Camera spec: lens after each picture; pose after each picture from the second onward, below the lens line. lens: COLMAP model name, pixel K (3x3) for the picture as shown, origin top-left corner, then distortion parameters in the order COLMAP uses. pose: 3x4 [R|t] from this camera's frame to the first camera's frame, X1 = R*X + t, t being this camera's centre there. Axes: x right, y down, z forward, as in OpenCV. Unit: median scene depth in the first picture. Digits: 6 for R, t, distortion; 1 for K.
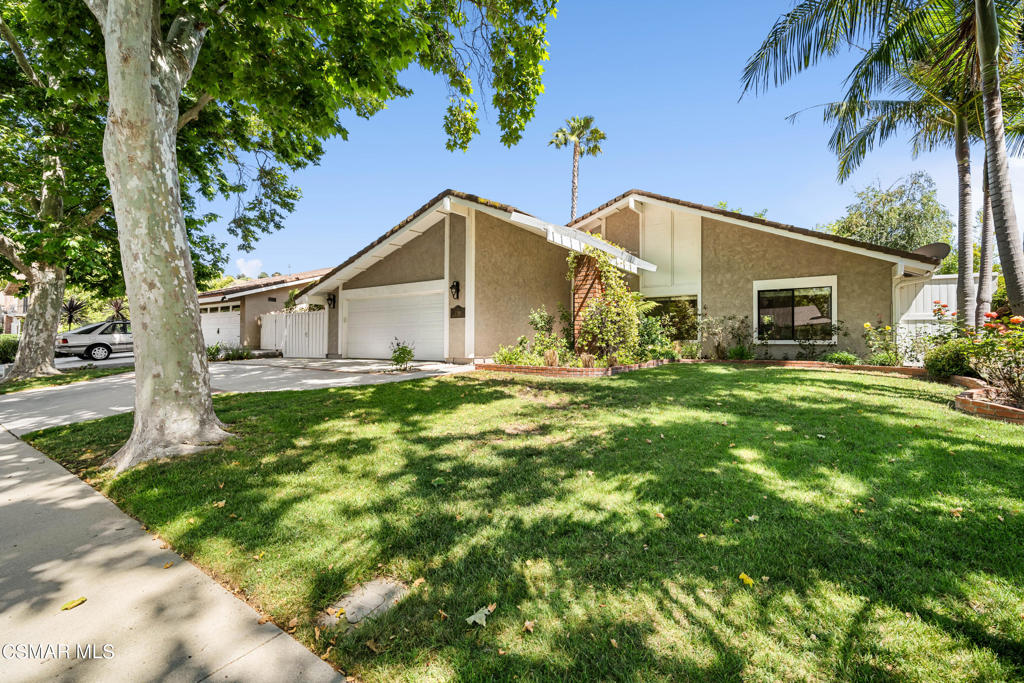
lens RADIAL K [[445.7, 0, 514.3], [0, 445.7, 336.7], [0, 0, 1]] dist [-0.001873, -0.000245]
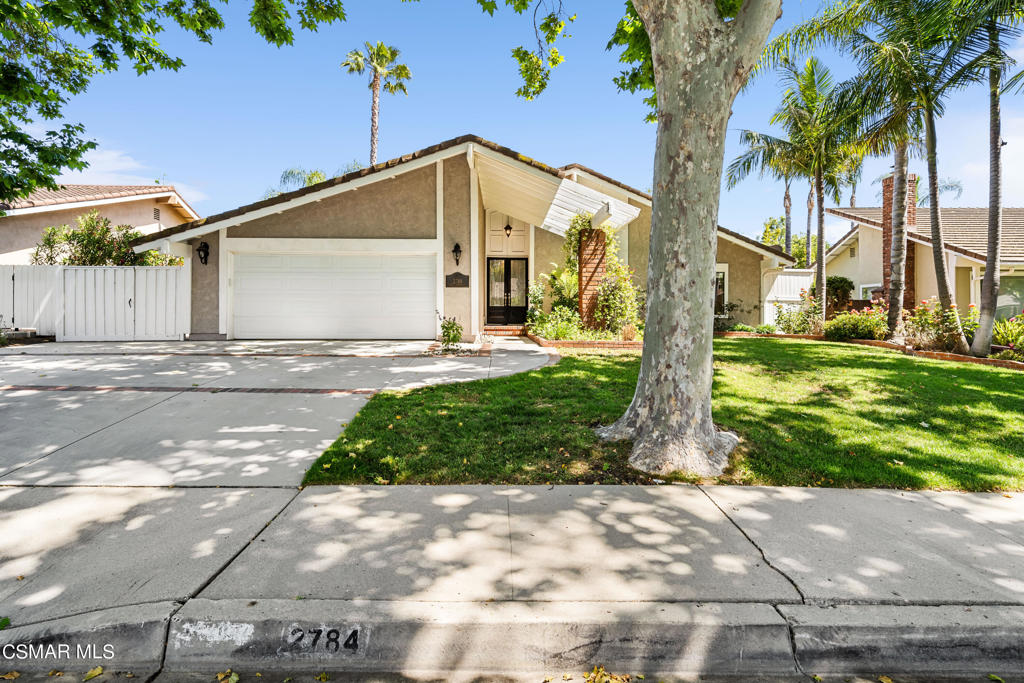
lens RADIAL K [[527.2, 0, 511.1], [0, 527.2, 315.6], [0, 0, 1]] dist [-0.000199, 0.000033]
pose [[0.809134, 0.000174, 0.587624, -0.623581], [-0.010057, 0.999858, 0.013551, -0.003499], [-0.587538, -0.016874, 0.809021, 0.135763]]
